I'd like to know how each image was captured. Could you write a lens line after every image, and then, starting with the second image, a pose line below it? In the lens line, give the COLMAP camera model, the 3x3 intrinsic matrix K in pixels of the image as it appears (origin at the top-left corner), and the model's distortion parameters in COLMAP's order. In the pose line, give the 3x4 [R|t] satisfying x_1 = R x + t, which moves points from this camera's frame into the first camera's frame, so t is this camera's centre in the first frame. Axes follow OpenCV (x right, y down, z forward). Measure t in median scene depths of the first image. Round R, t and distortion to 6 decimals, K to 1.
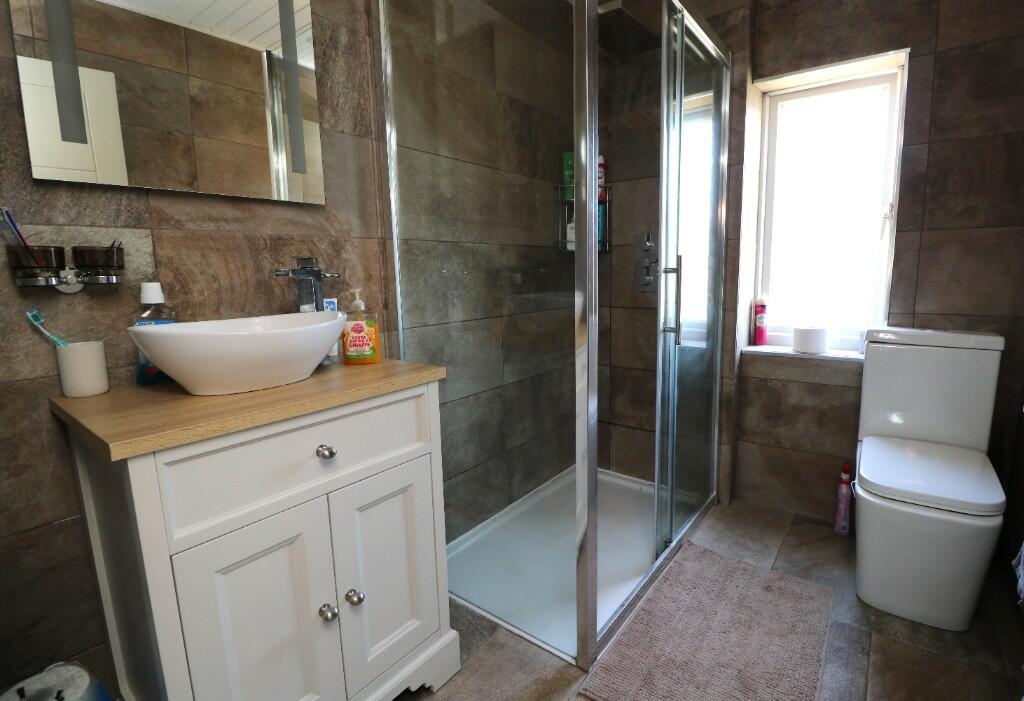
lens RADIAL K [[532.7, 0, 512.0], [0, 532.7, 350.5], [0, 0, 1]] dist [0.000323, -0.016115]
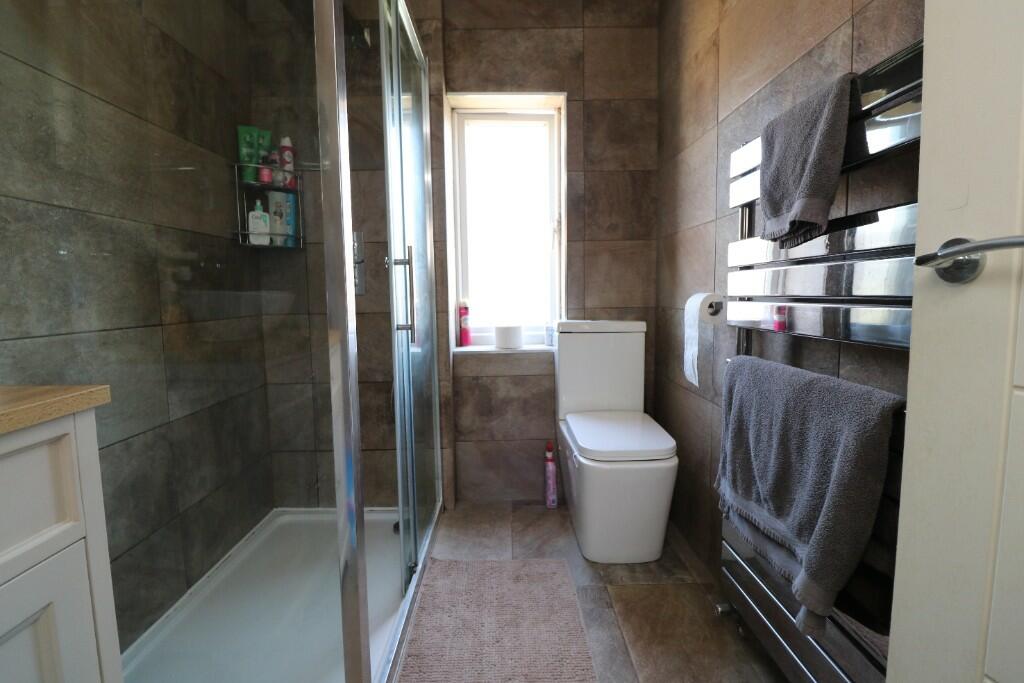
lens RADIAL K [[500.6, 0, 512.0], [0, 500.6, 341.5], [0, 0, 1]] dist [-0.000458, -0.013114]
pose [[0.761248, -0.044068, 0.646962, -0.106930], [0.099576, 0.993799, -0.049473, 0.042069], [-0.640770, 0.102083, 0.760916, 0.214668]]
